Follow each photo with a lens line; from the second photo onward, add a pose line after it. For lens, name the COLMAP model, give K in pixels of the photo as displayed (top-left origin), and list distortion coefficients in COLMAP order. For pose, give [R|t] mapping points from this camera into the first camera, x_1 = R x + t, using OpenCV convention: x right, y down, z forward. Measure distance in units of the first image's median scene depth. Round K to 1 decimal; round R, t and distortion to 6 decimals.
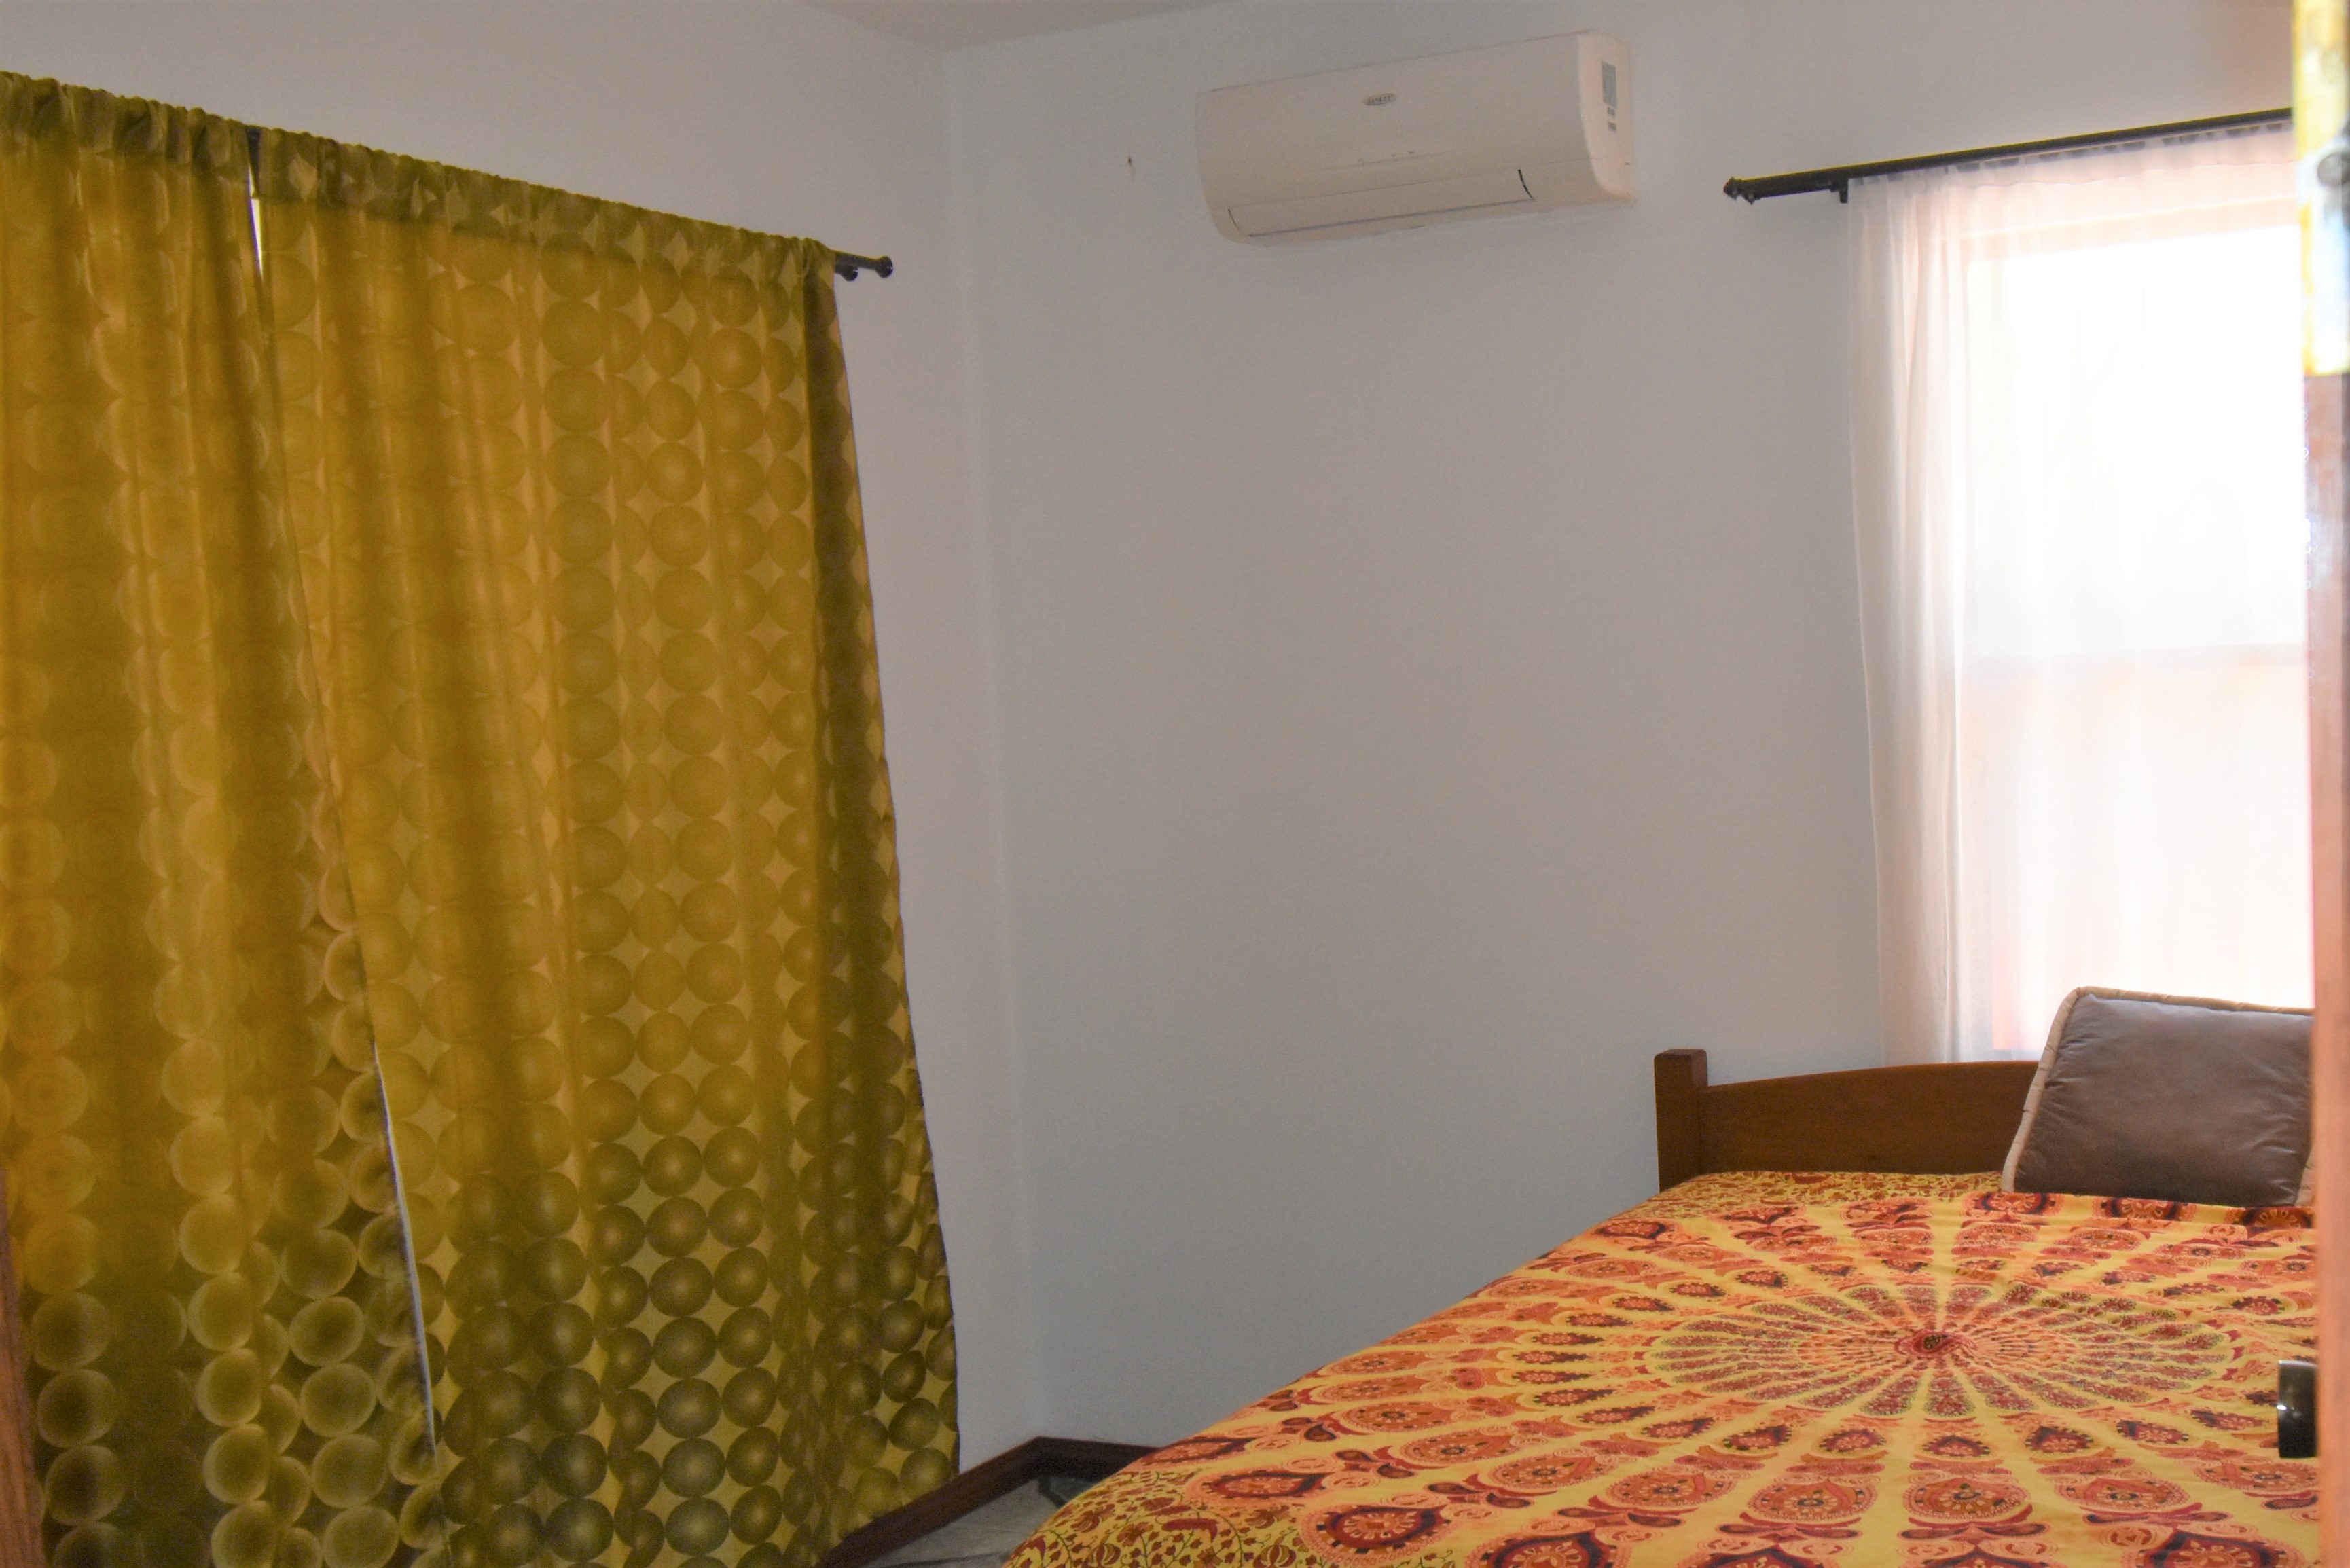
lens RADIAL K [[2047.3, 0, 1184.9], [0, 2047.3, 793.2], [0, 0, 1]] dist [-0.007238, -0.002546]
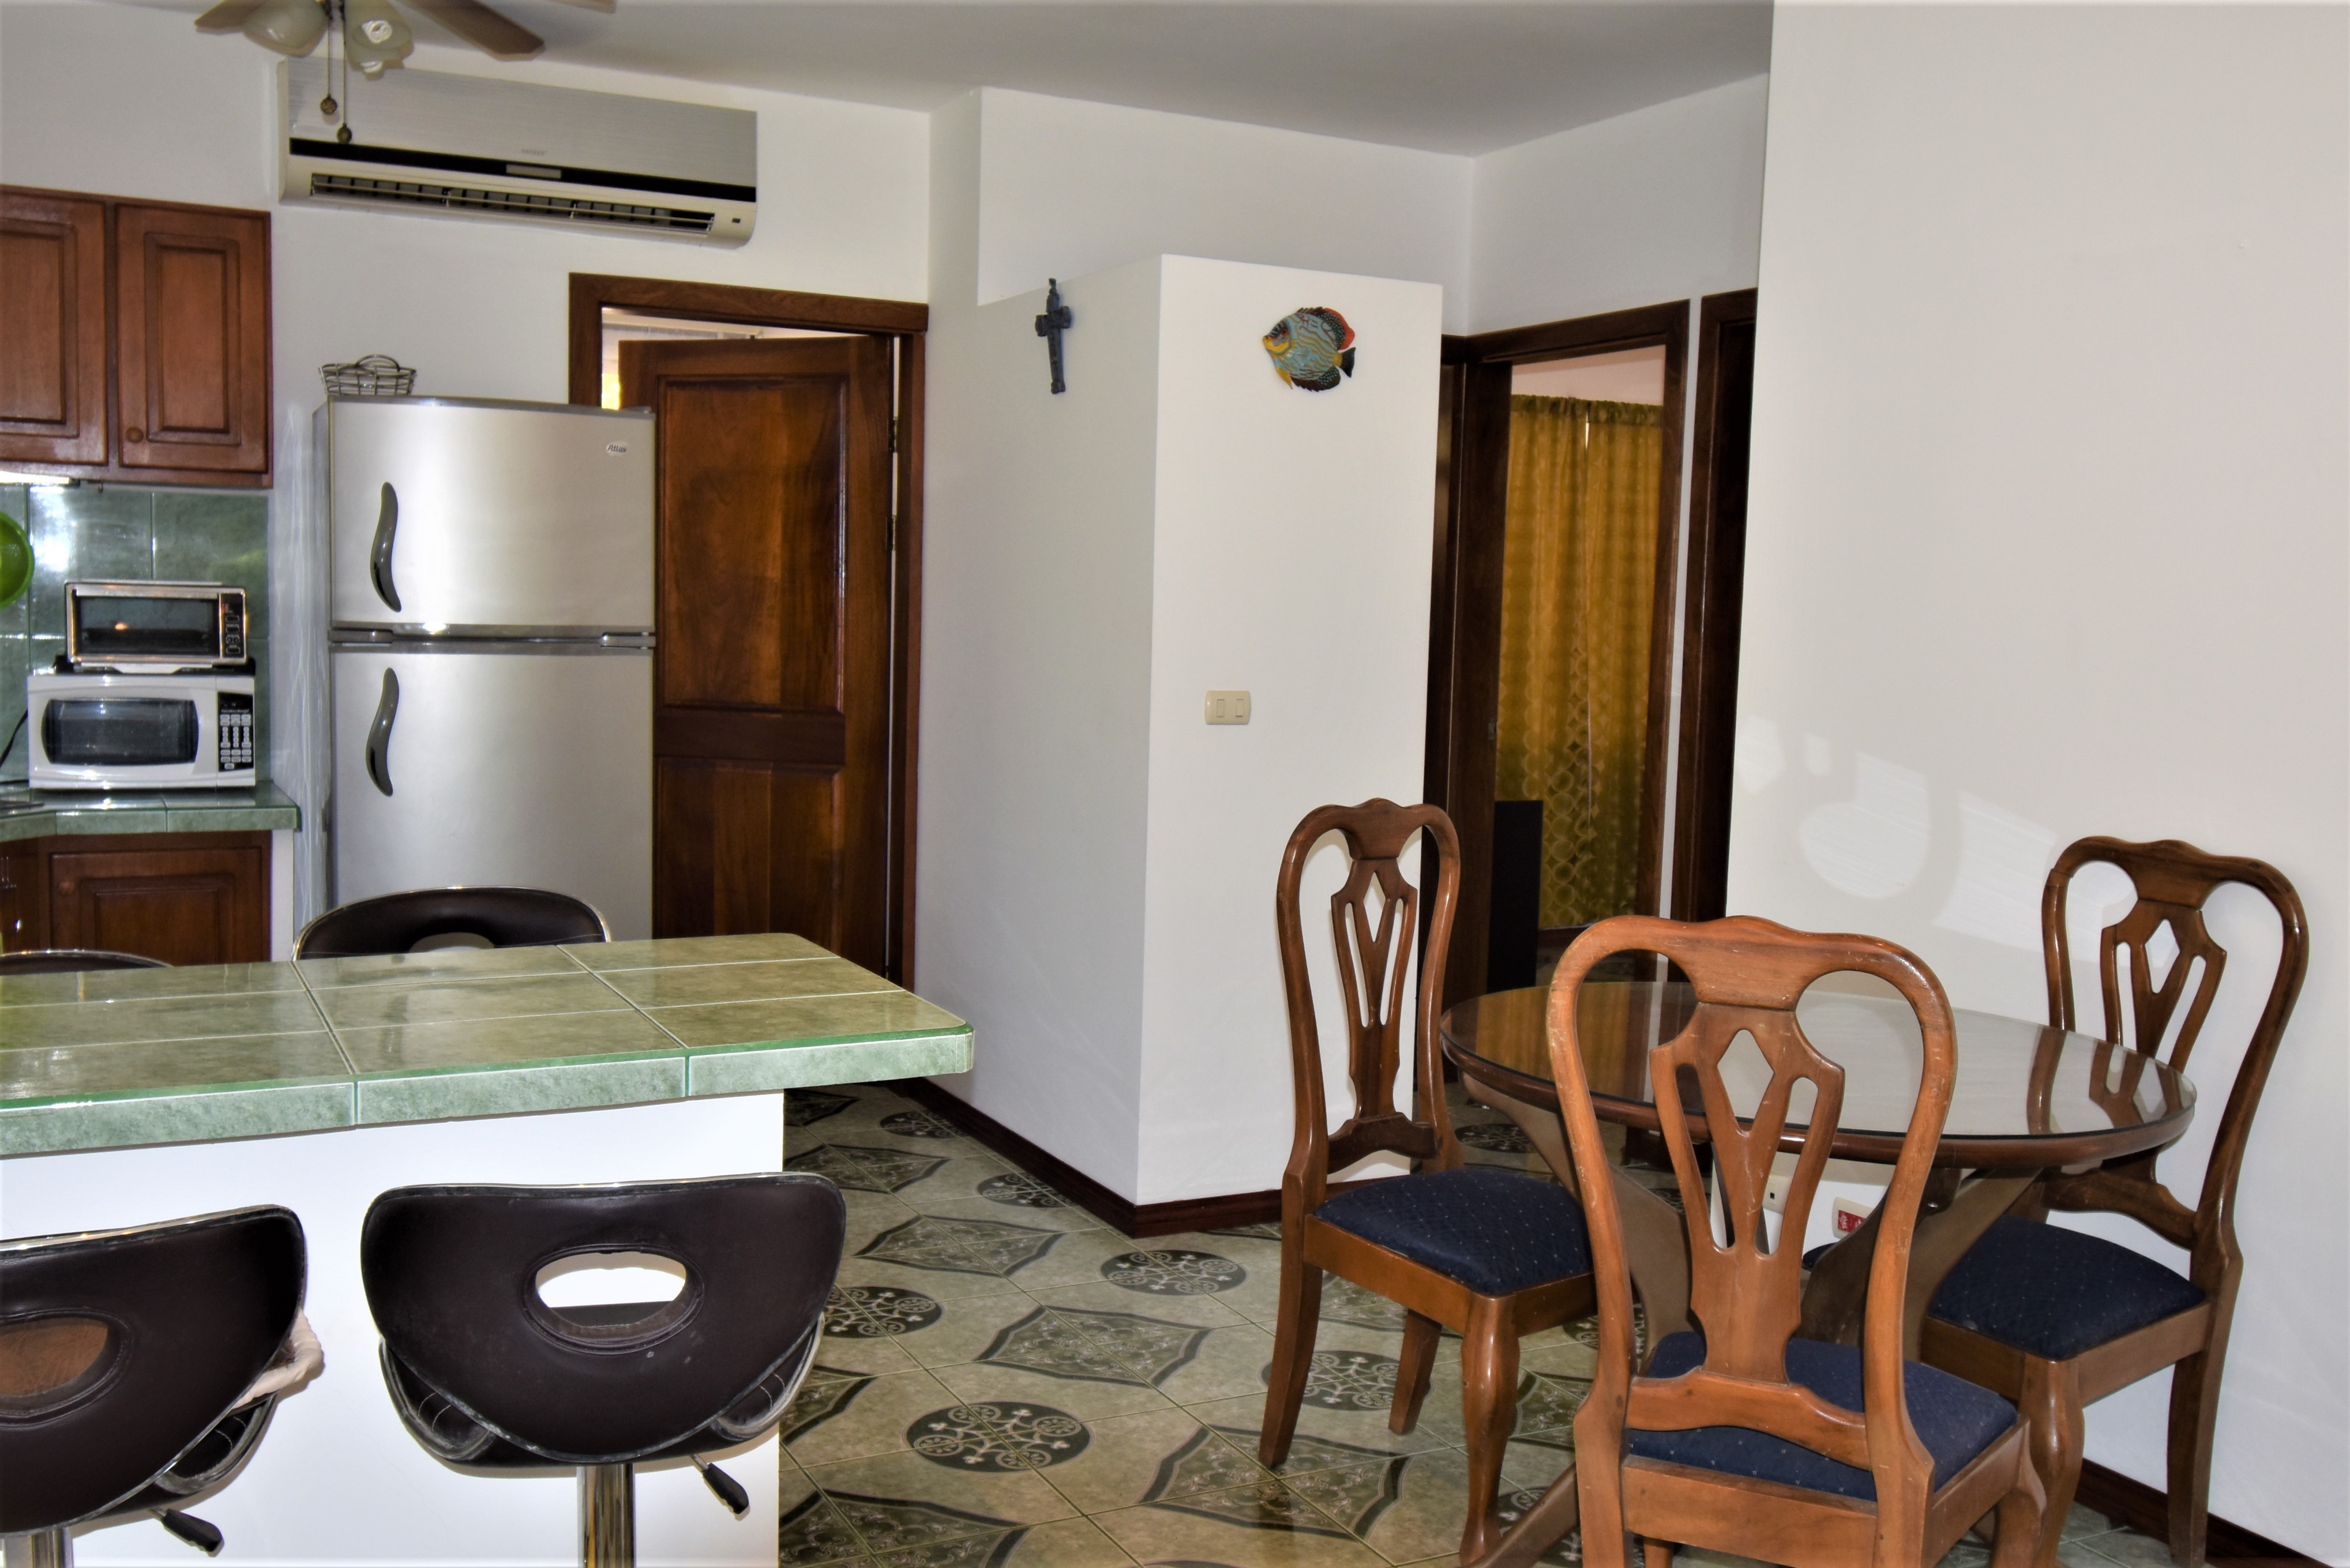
lens RADIAL K [[2047.2, 0, 1175.8], [0, 2047.2, 787.1], [0, 0, 1]] dist [-0.007238, -0.002546]
pose [[0.797033, 0.174370, -0.578216, 0.944696], [-0.104268, 0.982766, 0.152641, -0.147558], [0.594867, -0.061371, 0.801478, -1.907764]]
